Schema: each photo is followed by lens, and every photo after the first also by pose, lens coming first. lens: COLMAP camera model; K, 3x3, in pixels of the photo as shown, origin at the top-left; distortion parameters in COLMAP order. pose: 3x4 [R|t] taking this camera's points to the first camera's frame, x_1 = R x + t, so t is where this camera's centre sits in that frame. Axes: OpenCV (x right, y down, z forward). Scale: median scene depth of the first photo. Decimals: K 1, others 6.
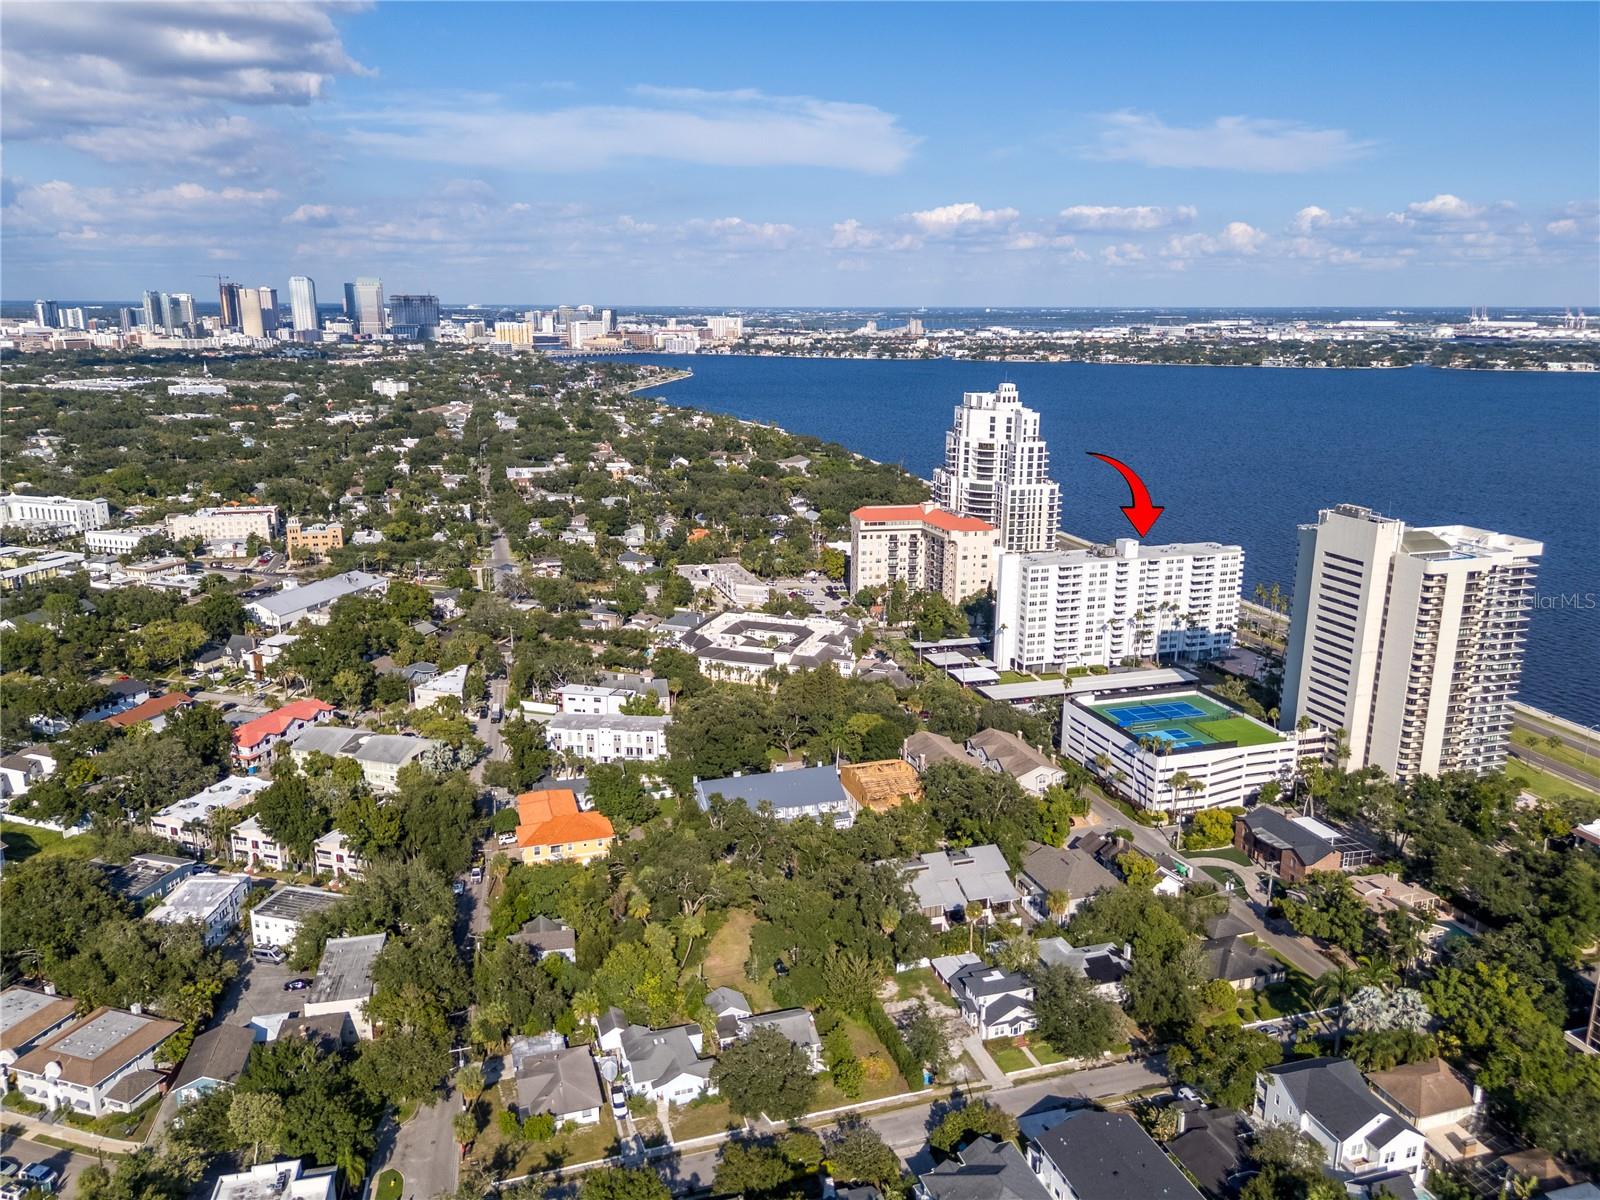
lens RADIAL K [[1174.9, 0, 775.2], [0, 1174.9, 605.7], [0, 0, 1]] dist [0.092189, -0.128354]
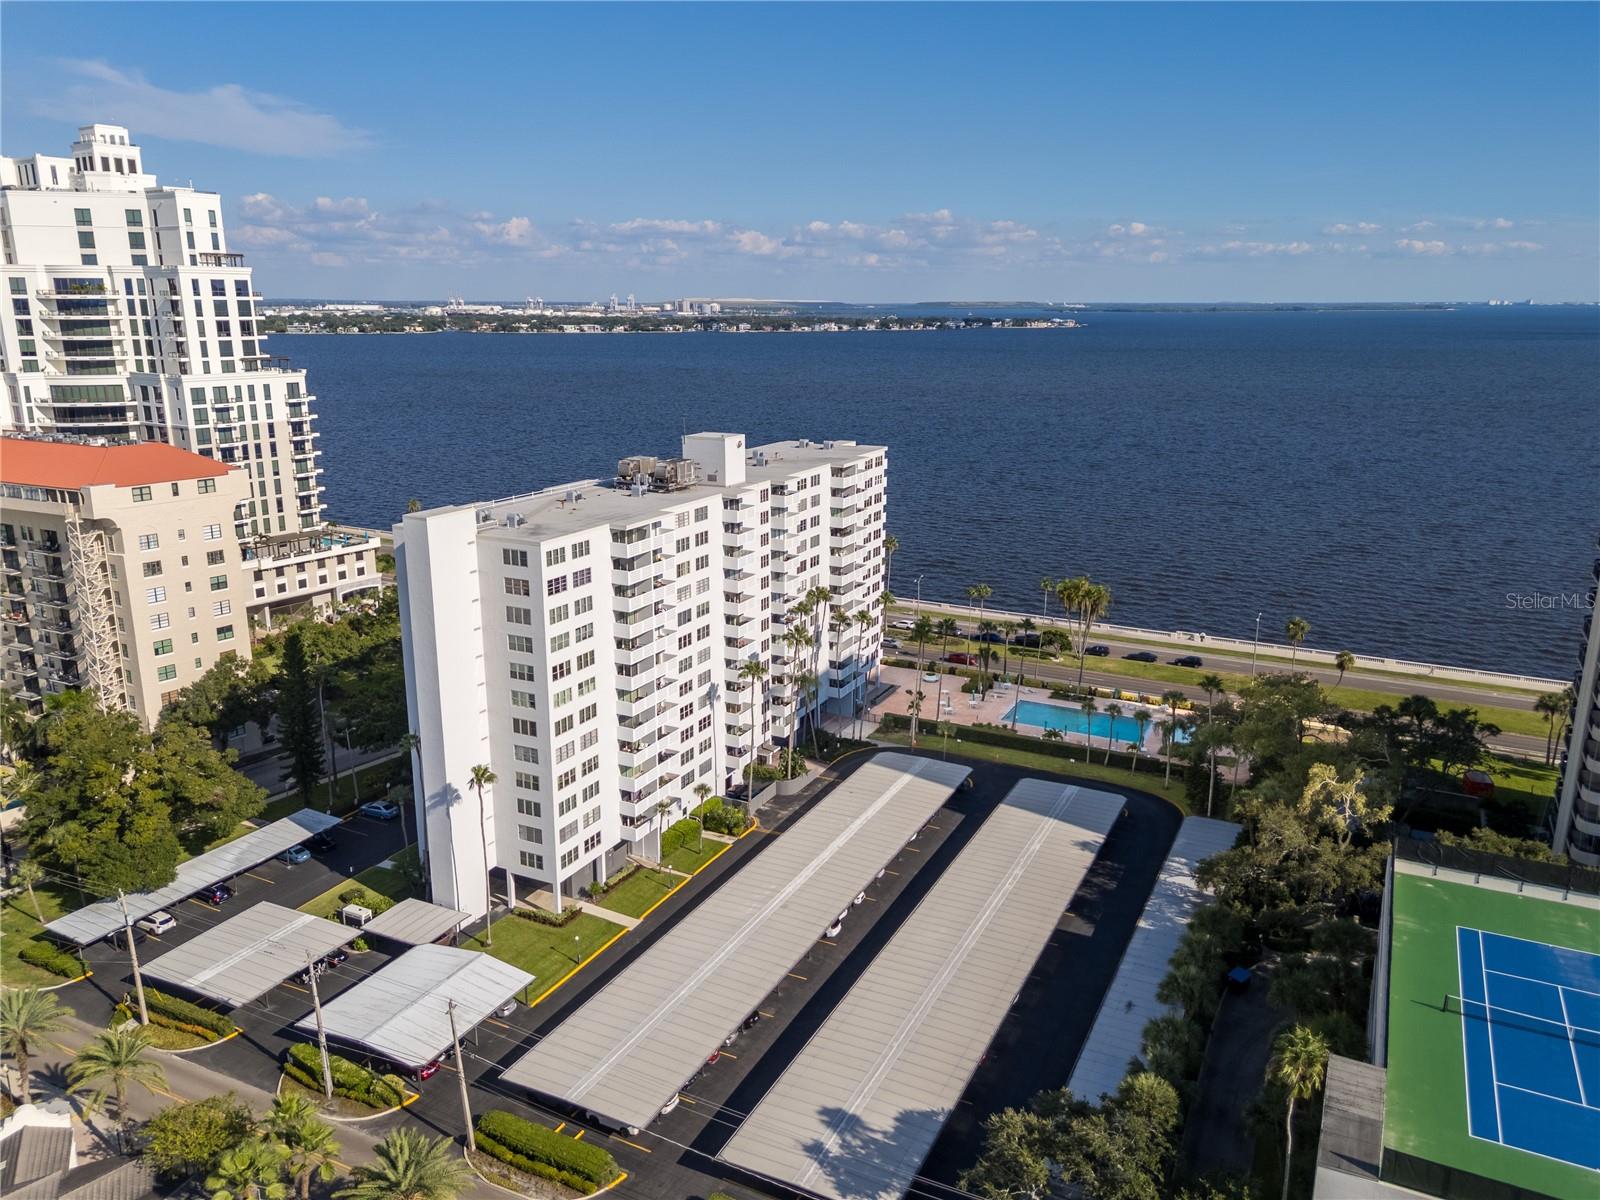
lens RADIAL K [[1183.4, 0, 800.0], [0, 1183.4, 600.0], [0, 0, 1]] dist [0.083823, -0.077973]
pose [[0.685429, -0.176060, 0.706534, 0.055984], [0.178384, 0.981361, 0.071488, -0.027342], [-0.705951, 0.077035, 0.704059, 0.723924]]
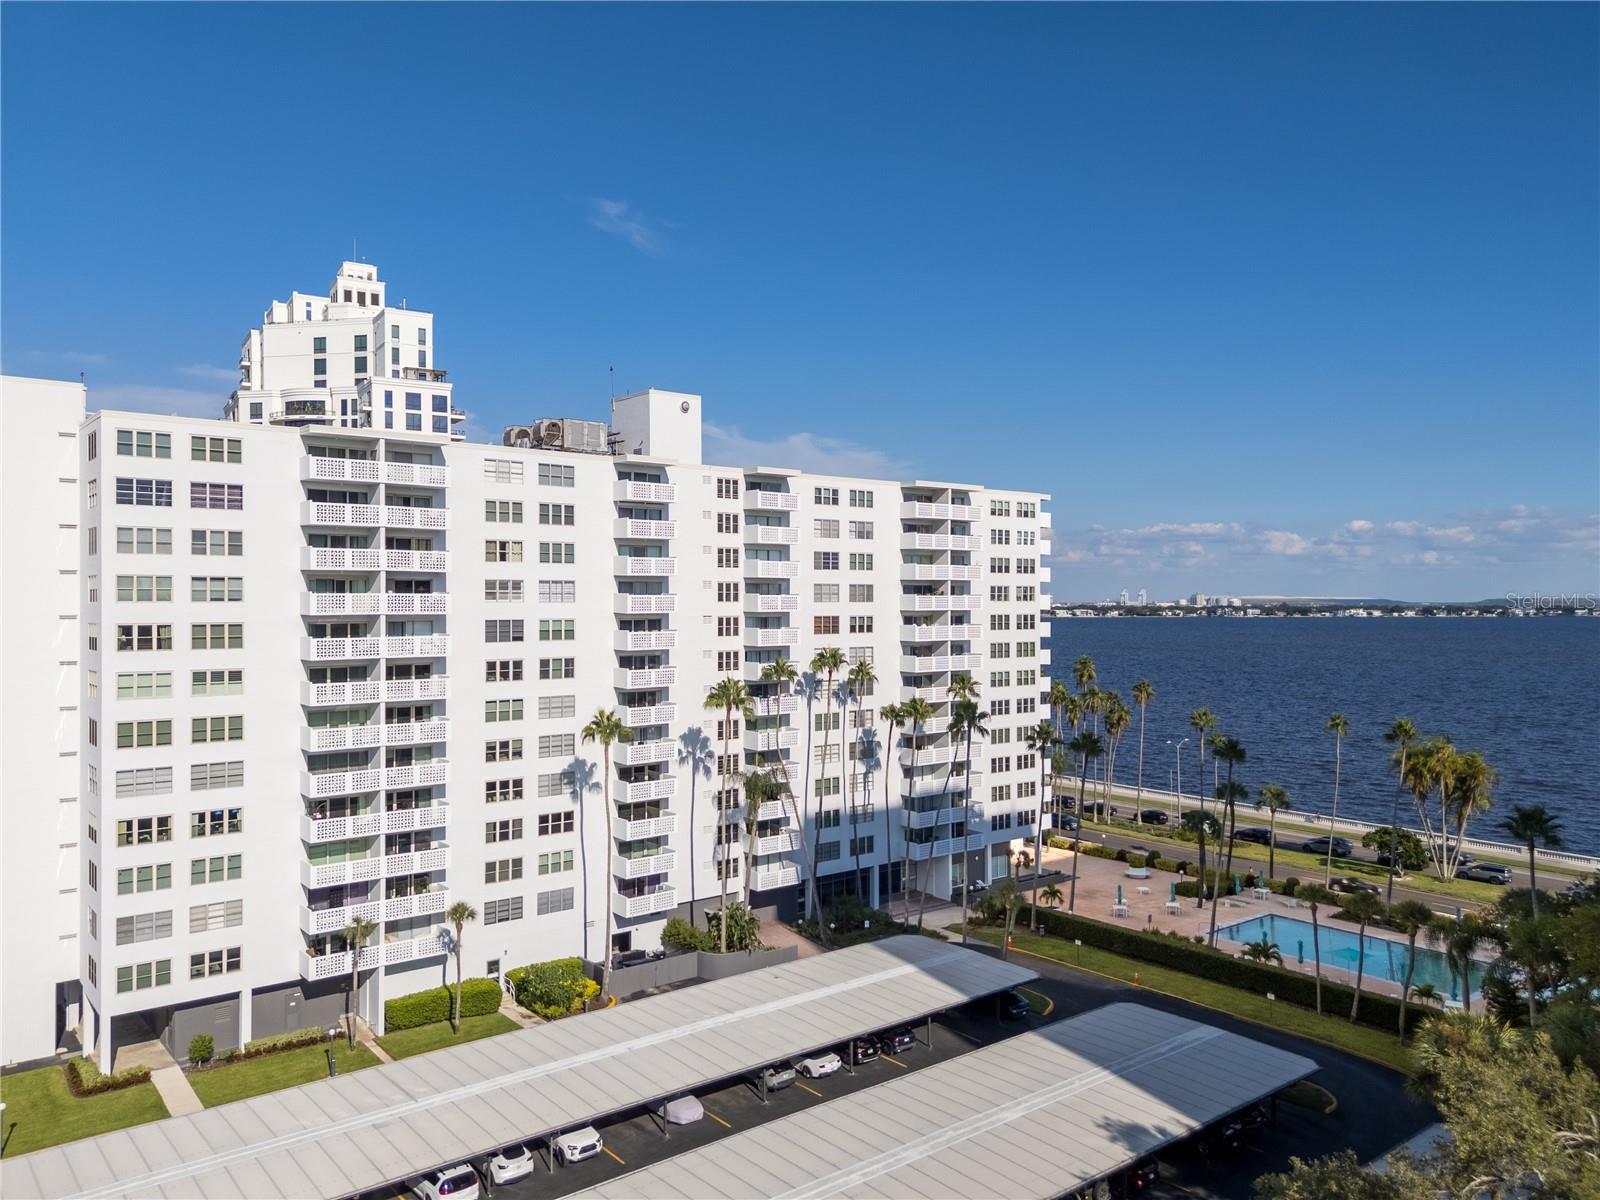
lens RADIAL K [[1183.4, 0, 800.0], [0, 1183.4, 600.0], [0, 0, 1]] dist [0.083823, -0.077973]
pose [[0.924581, 0.000265, 0.380987, 0.229519], [0.094939, 0.968294, -0.231071, 0.040663], [-0.368968, 0.249814, 0.895240, 0.772663]]
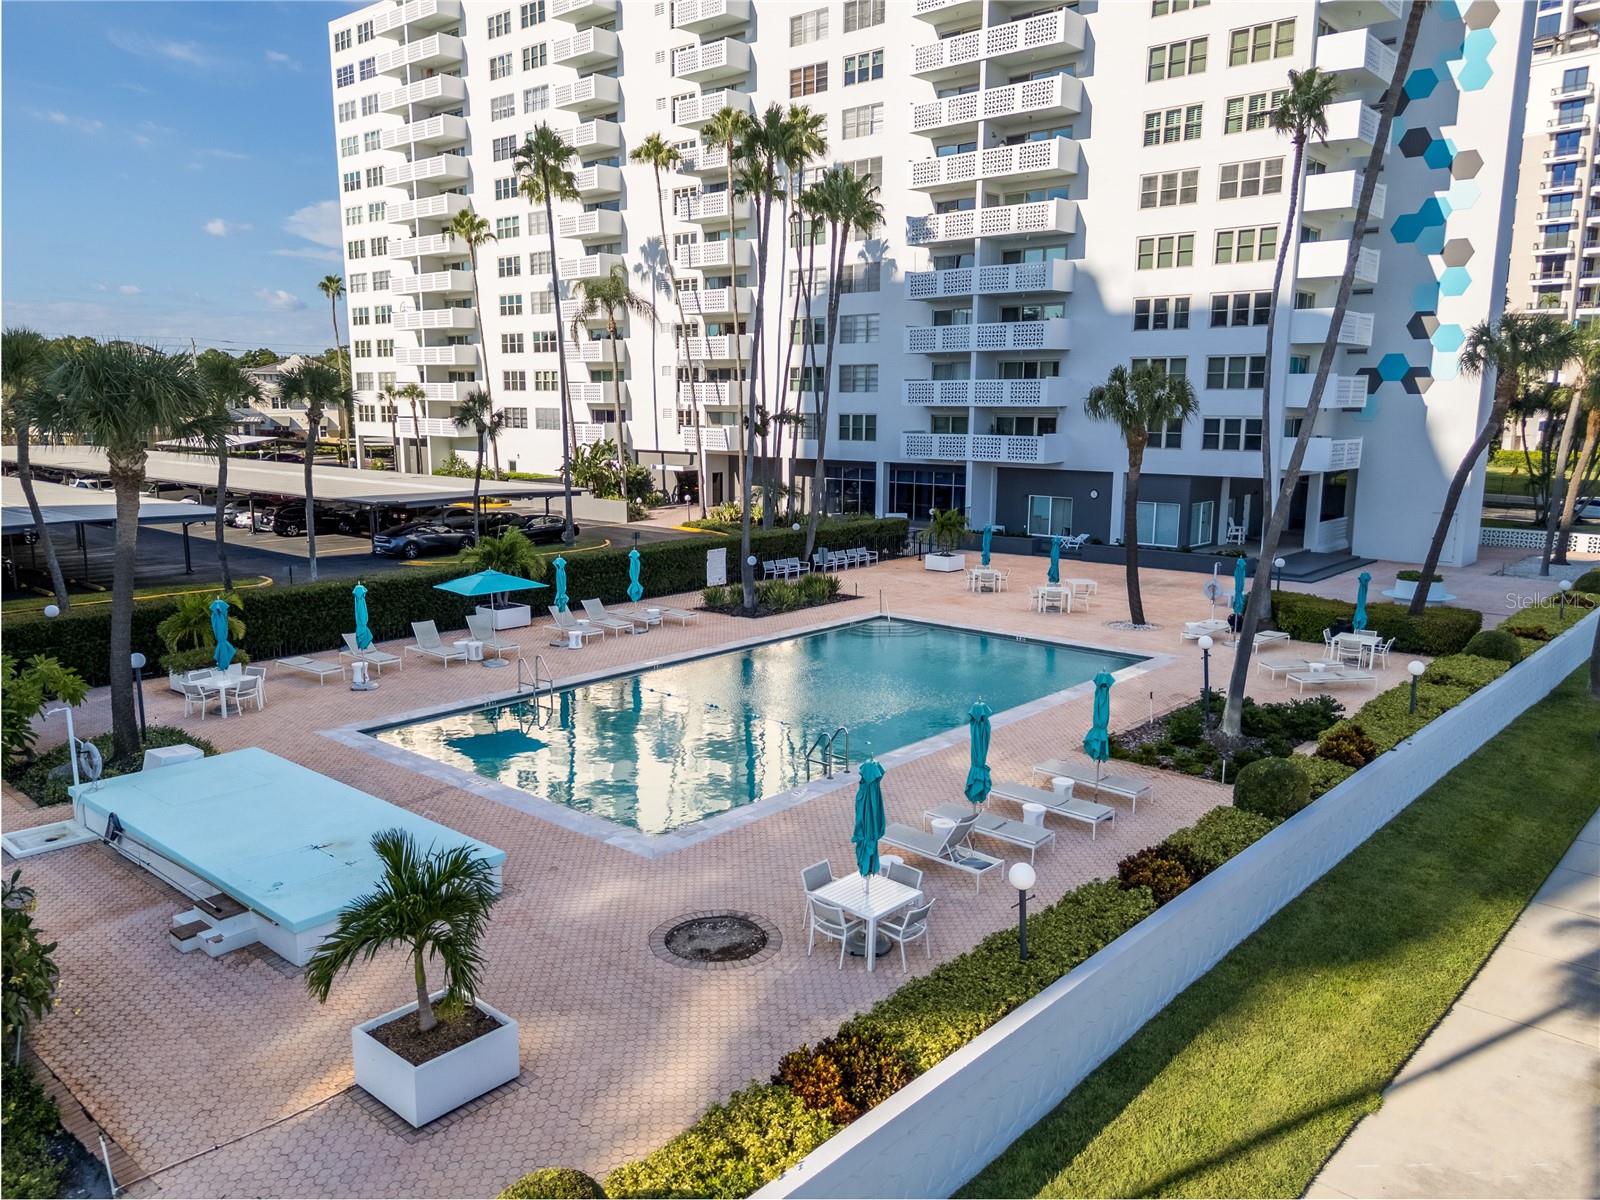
lens RADIAL K [[1183.4, 0, 800.0], [0, 1183.4, 600.0], [0, 0, 1]] dist [0.083823, -0.077973]
pose [[0.528930, 0.143690, -0.836413, 0.476591], [-0.212220, 0.976645, 0.033578, 0.054461], [0.821703, 0.159743, 0.547071, 0.911402]]
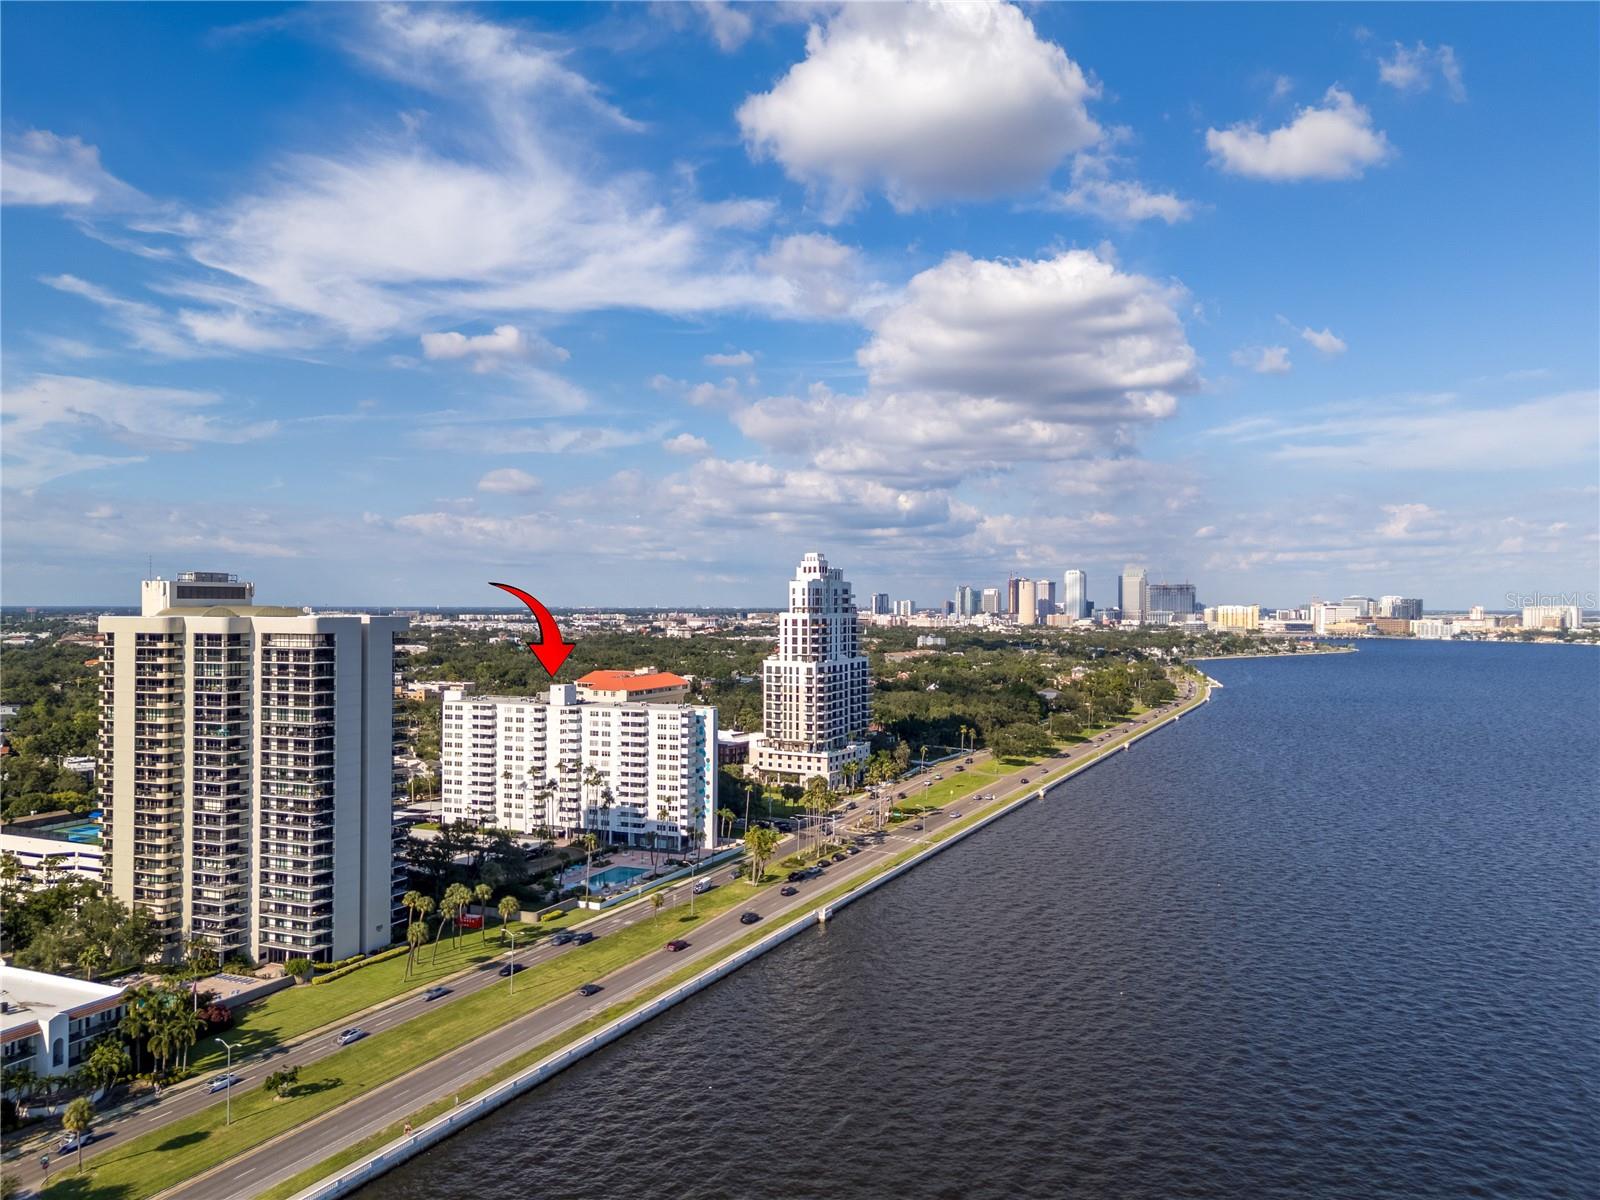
lens RADIAL K [[1151.1, 0, 801.1], [0, 1151.1, 571.2], [0, 0, 1]] dist [0.057702, -0.075760]
pose [[0.762919, -0.019009, -0.646215, 0.950291], [-0.161527, 0.962261, -0.219004, 0.019973], [0.625991, 0.271463, 0.731056, 0.468139]]
